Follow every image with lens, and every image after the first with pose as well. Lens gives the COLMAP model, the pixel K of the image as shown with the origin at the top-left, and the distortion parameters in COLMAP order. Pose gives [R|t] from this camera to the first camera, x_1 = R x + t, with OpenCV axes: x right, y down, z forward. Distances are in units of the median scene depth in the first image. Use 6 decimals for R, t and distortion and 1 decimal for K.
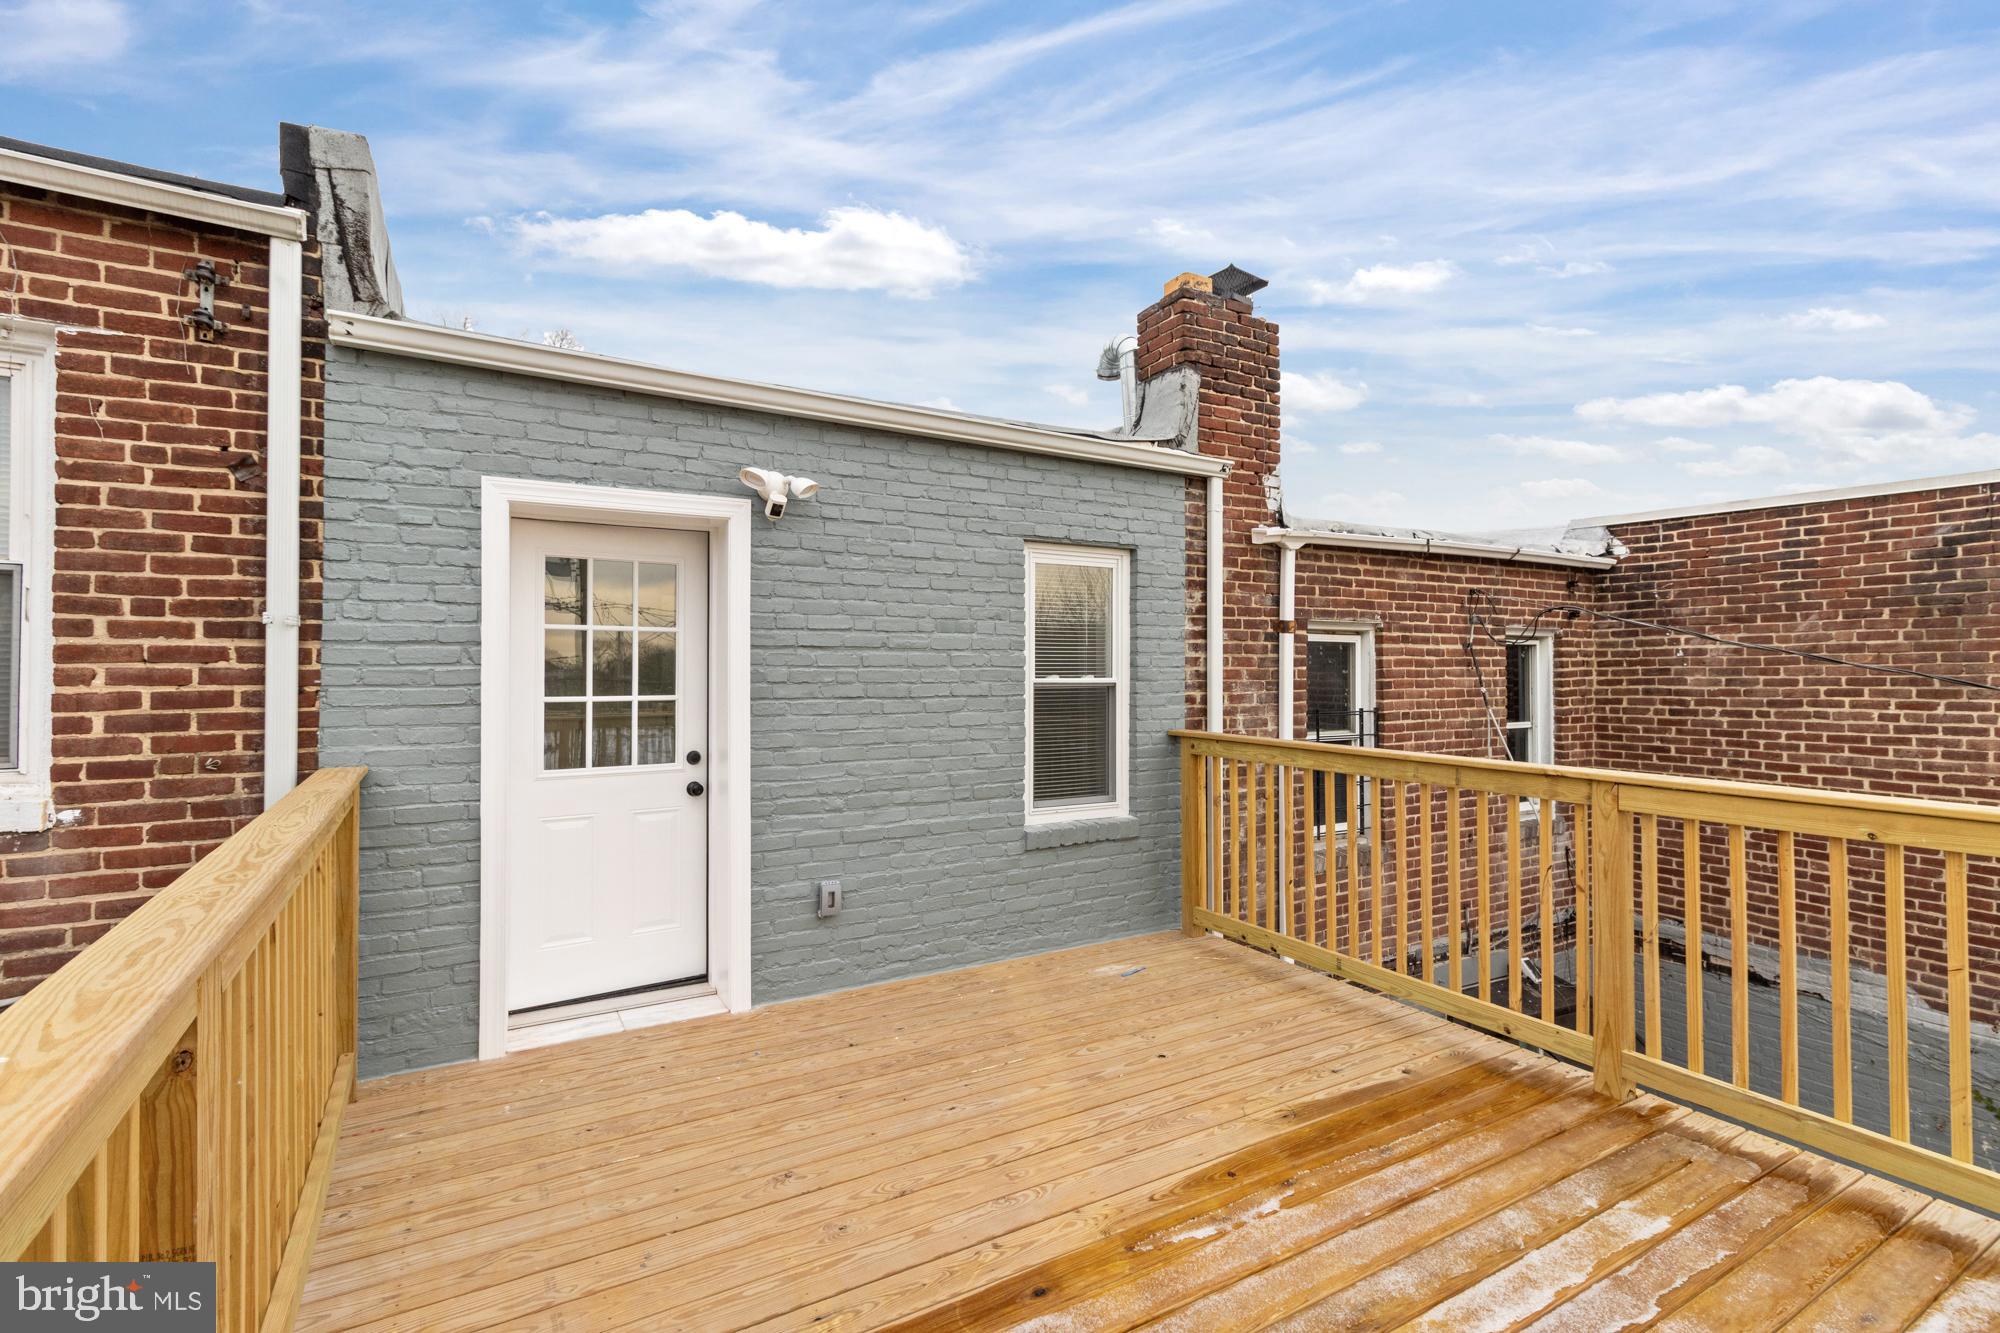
lens RADIAL K [[929.4, 0, 1009.2], [0, 929.4, 652.0], [0, 0, 1]] dist [0.000175, 0.001120]
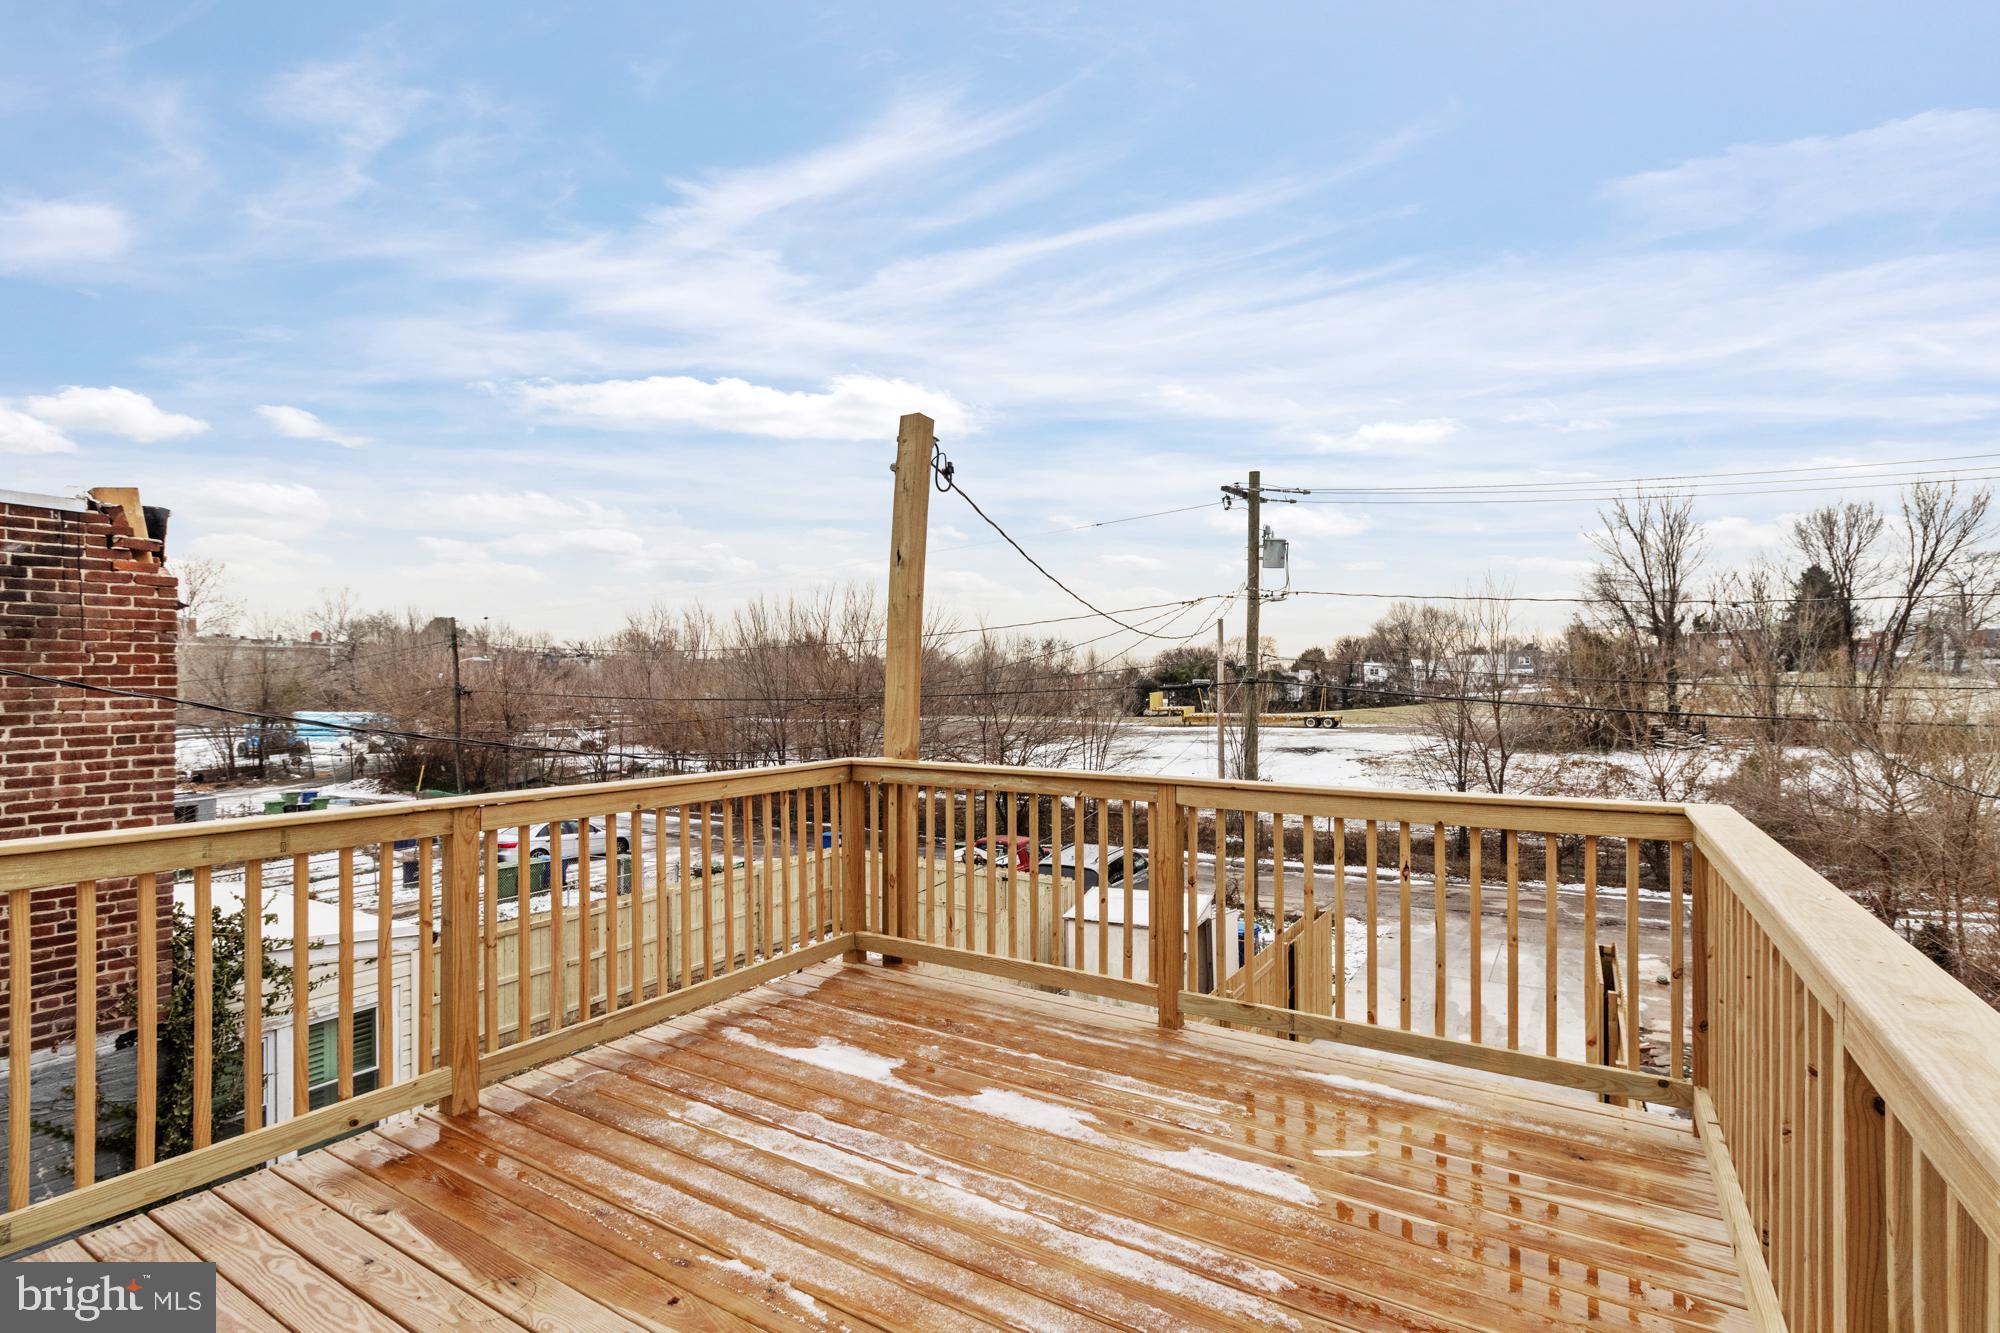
lens RADIAL K [[927.5, 0, 1011.9], [0, 927.5, 665.0], [0, 0, 1]] dist [0.005569, -0.000586]
pose [[-0.469289, 0.018378, 0.882853, -0.325471], [-0.014050, 0.999501, -0.028274, 0.001420], [-0.882933, -0.025673, -0.468797, 0.559454]]
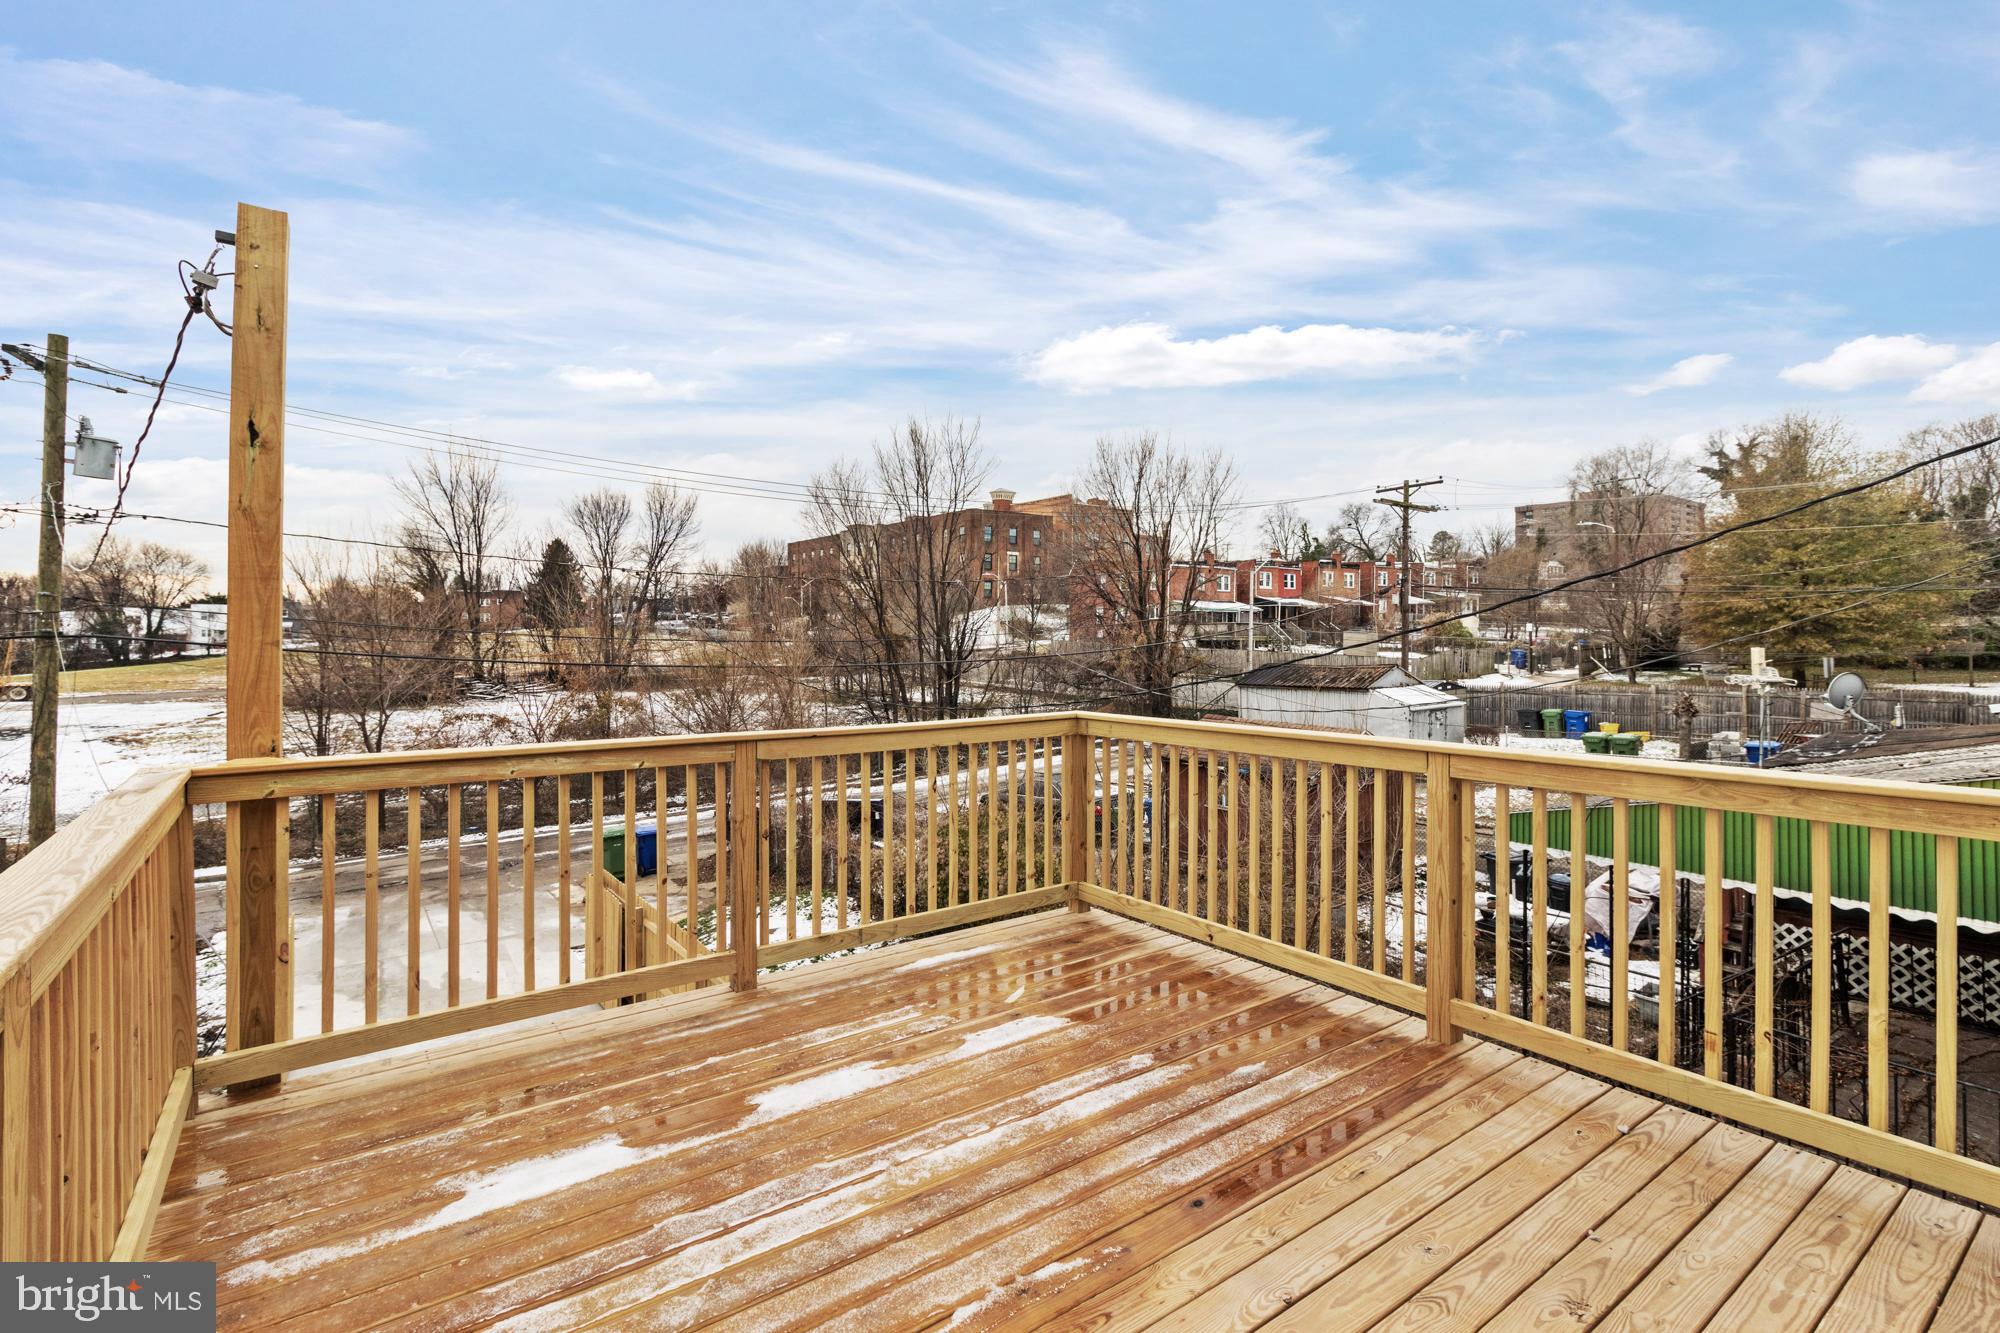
lens RADIAL K [[929.4, 0, 1009.2], [0, 929.4, 652.0], [0, 0, 1]] dist [0.000175, 0.001120]
pose [[-0.995685, 0.005050, -0.092663, 0.145325], [0.005008, 0.999987, 0.000686, 0.004941], [0.092665, 0.000219, -0.995697, 0.840927]]
